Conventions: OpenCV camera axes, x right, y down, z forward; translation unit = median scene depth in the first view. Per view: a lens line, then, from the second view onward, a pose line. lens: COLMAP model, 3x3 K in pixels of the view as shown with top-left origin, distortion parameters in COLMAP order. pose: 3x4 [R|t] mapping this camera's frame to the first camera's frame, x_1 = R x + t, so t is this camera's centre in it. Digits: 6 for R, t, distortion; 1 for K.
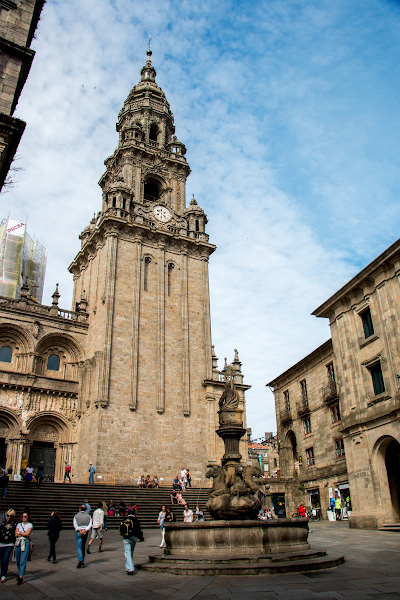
lens RADIAL K [[485.6, 0, 199.2], [0, 485.6, 299.0], [0, 0, 1]] dist [-0.147665, 0.003219]
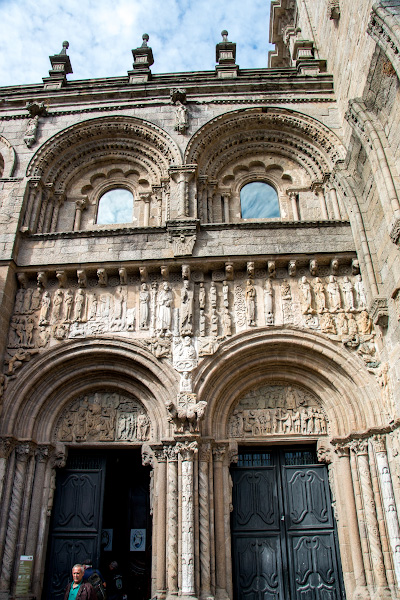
lens RADIAL K [[485.6, 0, 196.8], [0, 485.6, 301.6], [0, 0, 1]] dist [-0.147665, 0.003219]
pose [[0.812503, -0.279940, -0.511344, -0.199654], [0.240503, 0.959996, -0.143410, 0.250674], [0.531034, -0.006459, 0.847326, 0.733041]]
